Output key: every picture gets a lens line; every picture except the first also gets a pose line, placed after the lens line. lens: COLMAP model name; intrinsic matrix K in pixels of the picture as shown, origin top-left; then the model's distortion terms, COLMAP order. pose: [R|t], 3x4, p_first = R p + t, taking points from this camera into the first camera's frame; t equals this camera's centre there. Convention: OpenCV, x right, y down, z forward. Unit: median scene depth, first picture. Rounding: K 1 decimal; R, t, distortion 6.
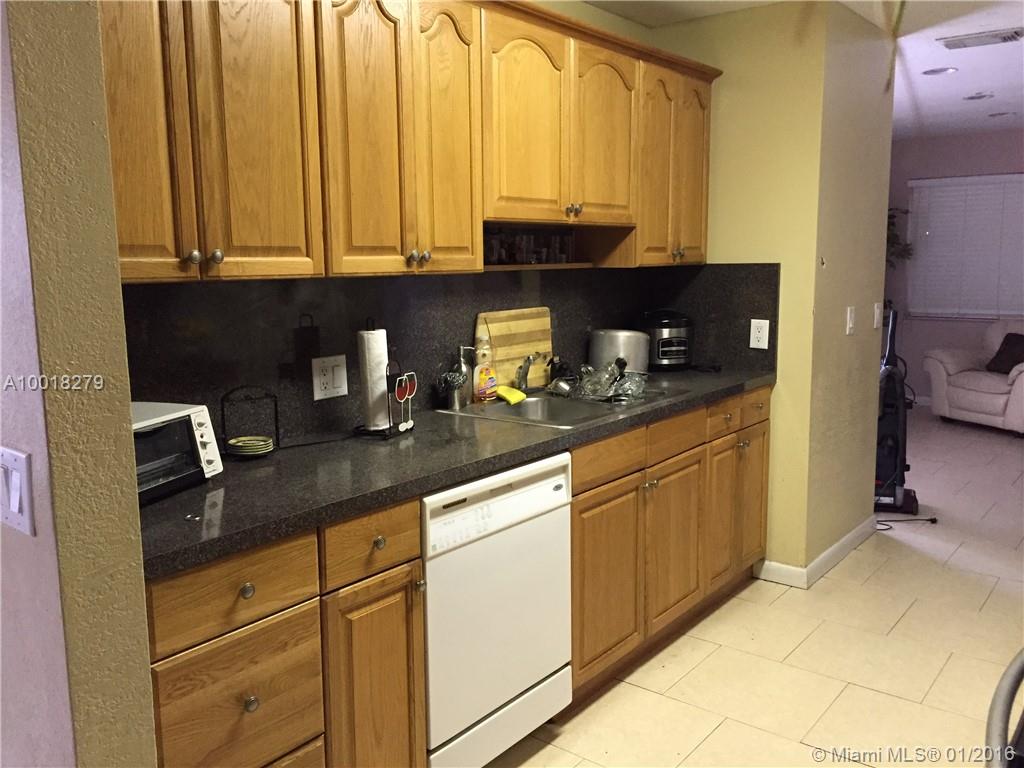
lens RADIAL K [[874.4, 0, 512.0], [0, 874.4, 384.0], [0, 0, 1]] dist [0.069136, -0.066909]
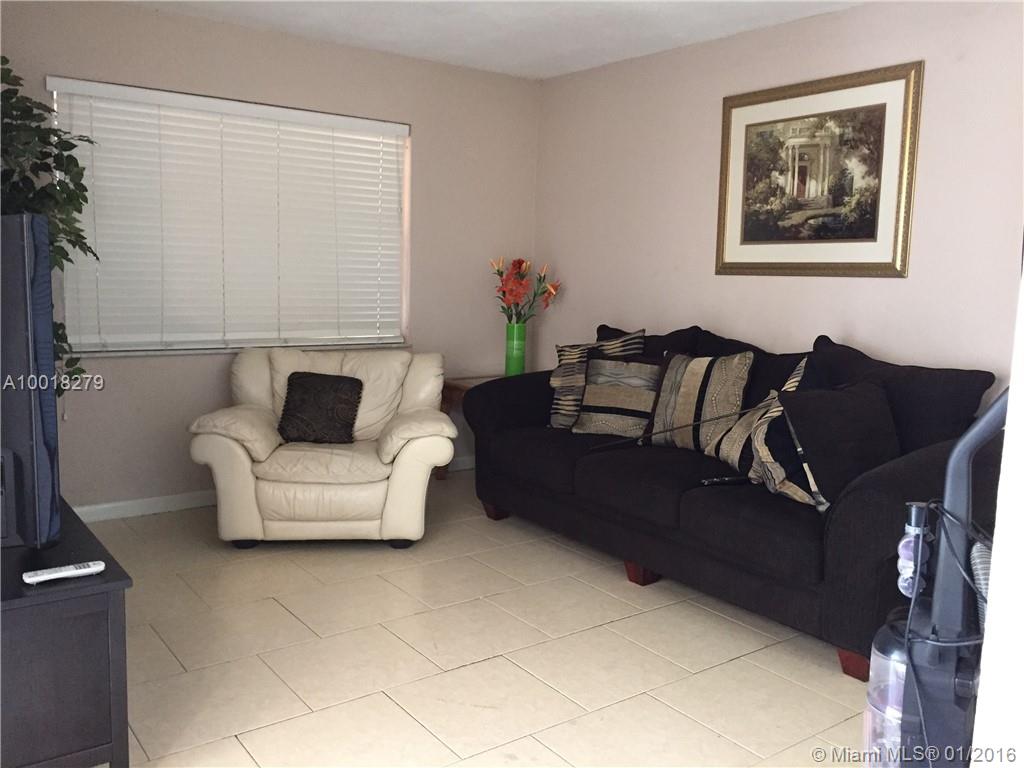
lens RADIAL K [[874.4, 0, 512.0], [0, 874.4, 384.0], [0, 0, 1]] dist [0.069136, -0.066909]
pose [[0.274124, -0.115728, 0.954706, 0.069301], [0.107011, 0.990239, 0.089310, -0.171432], [-0.955722, 0.077682, 0.283832, 1.368232]]
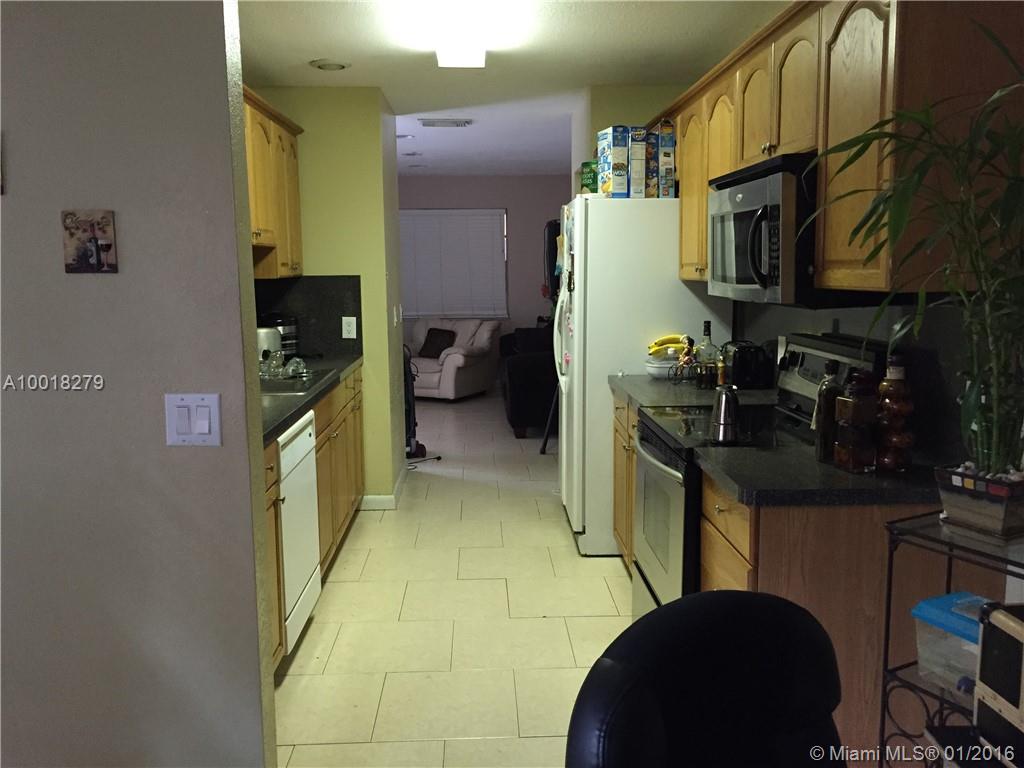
lens RADIAL K [[874.4, 0, 512.0], [0, 874.4, 384.0], [0, 0, 1]] dist [0.069136, -0.066909]
pose [[0.767365, -0.085714, 0.635456, -0.382277], [0.096231, 0.995196, 0.018032, 0.028638], [-0.633949, 0.047313, 0.771926, -0.189107]]
